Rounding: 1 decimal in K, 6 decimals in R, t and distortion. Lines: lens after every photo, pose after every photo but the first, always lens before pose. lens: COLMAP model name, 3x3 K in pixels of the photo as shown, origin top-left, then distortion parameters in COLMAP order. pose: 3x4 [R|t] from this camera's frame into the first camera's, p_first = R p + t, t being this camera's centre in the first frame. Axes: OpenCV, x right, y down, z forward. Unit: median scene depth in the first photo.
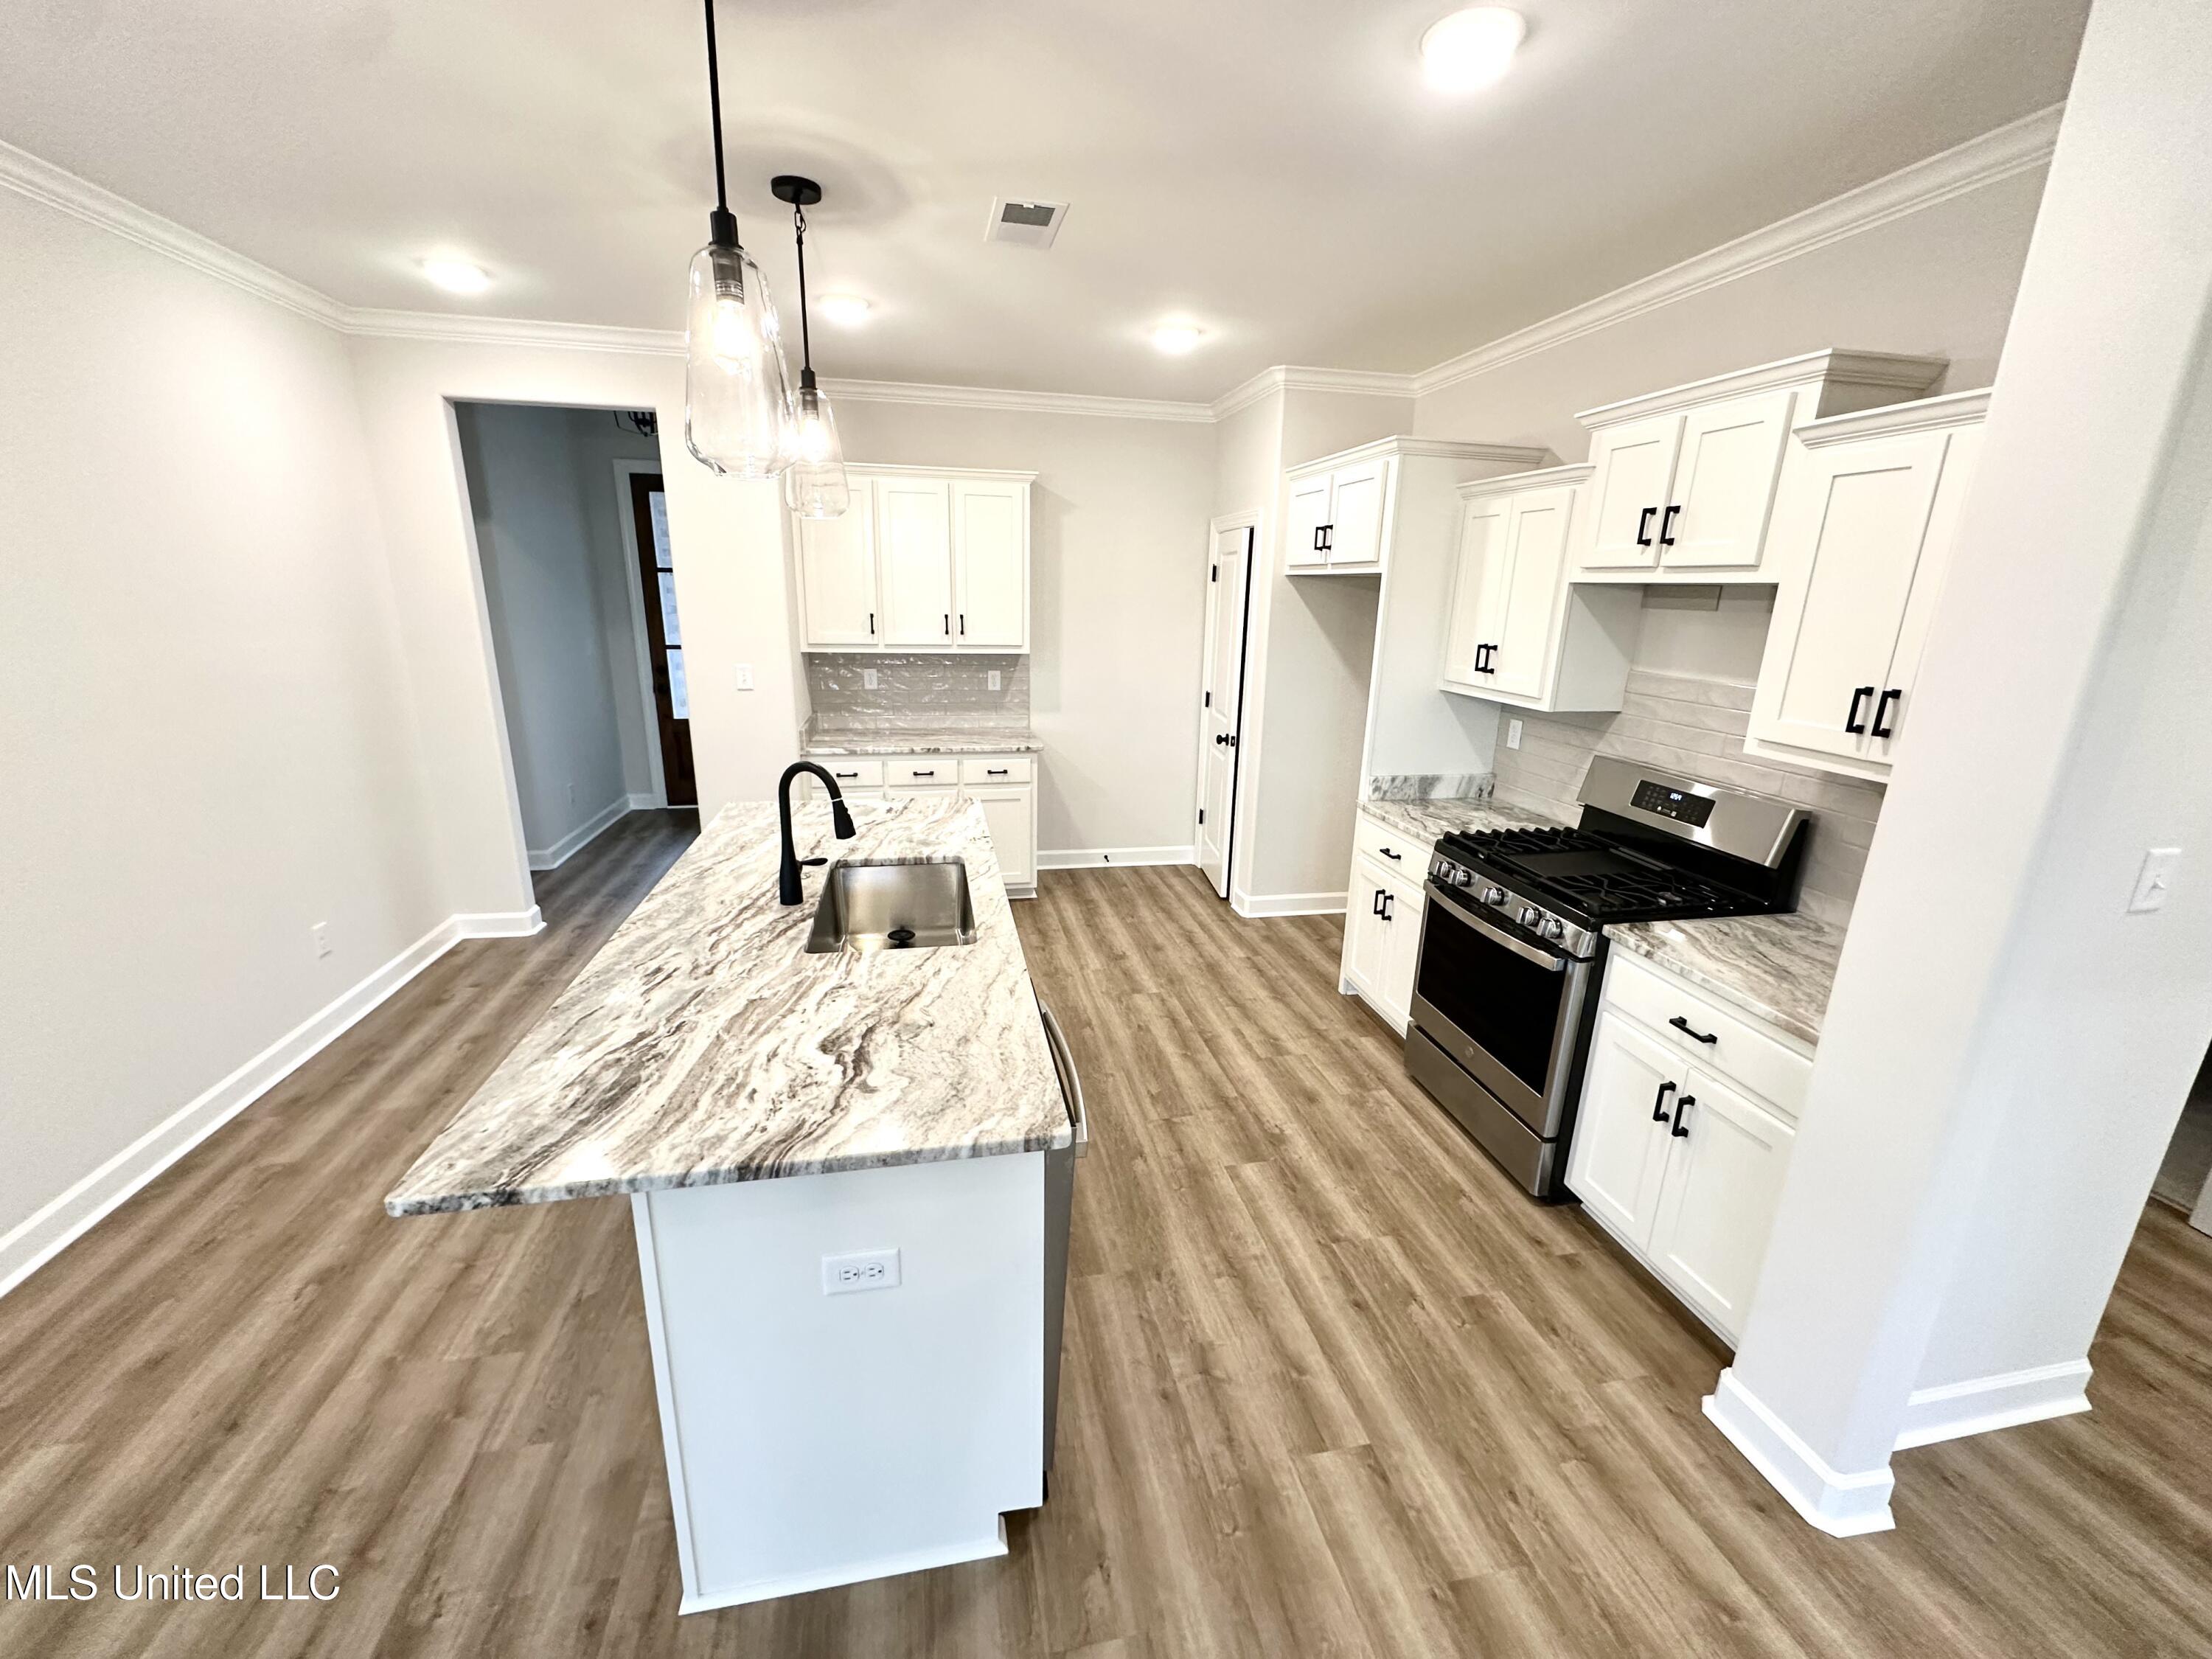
lens RADIAL K [[878.8, 0, 1106.7], [0, 878.8, 829.4], [0, 0, 1]] dist [-0.002239, 0.000301]
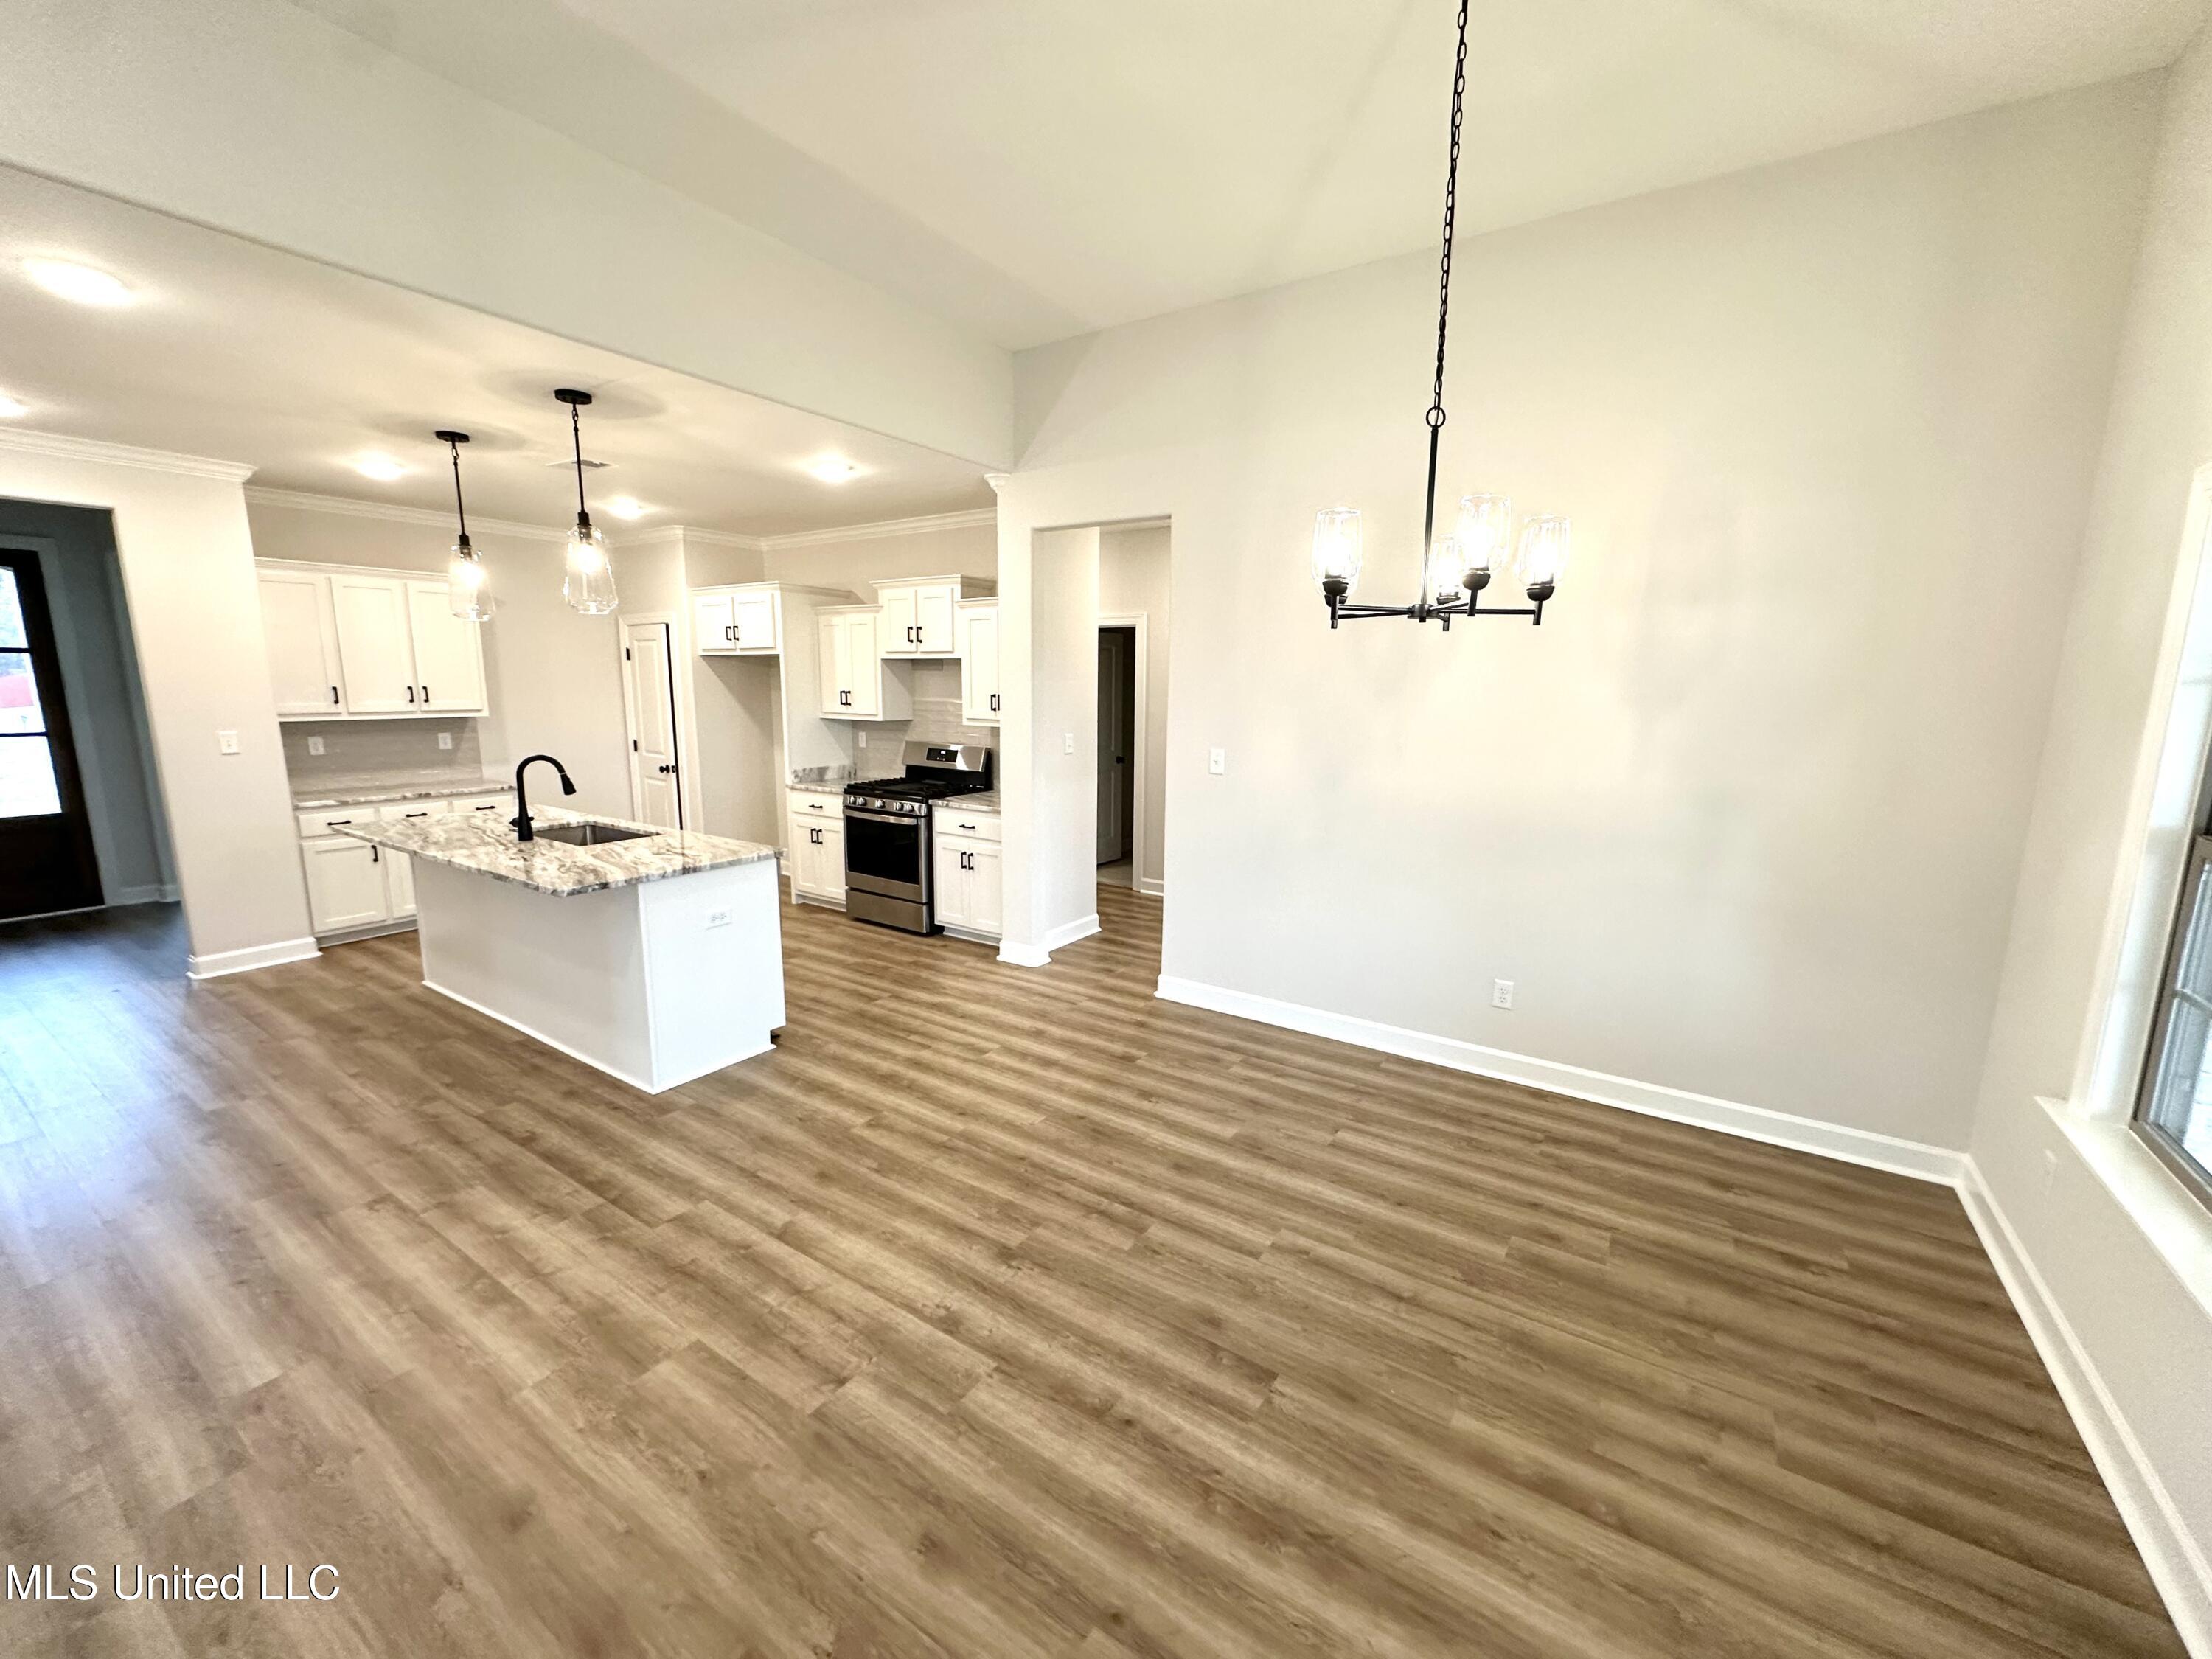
lens RADIAL K [[878.8, 0, 1106.7], [0, 878.8, 829.4], [0, 0, 1]] dist [-0.002239, 0.000301]
pose [[0.708125, -0.134797, 0.693101, -0.629965], [0.195176, 0.980730, -0.008670, 0.254567], [-0.678576, 0.141416, 0.720788, -0.862774]]
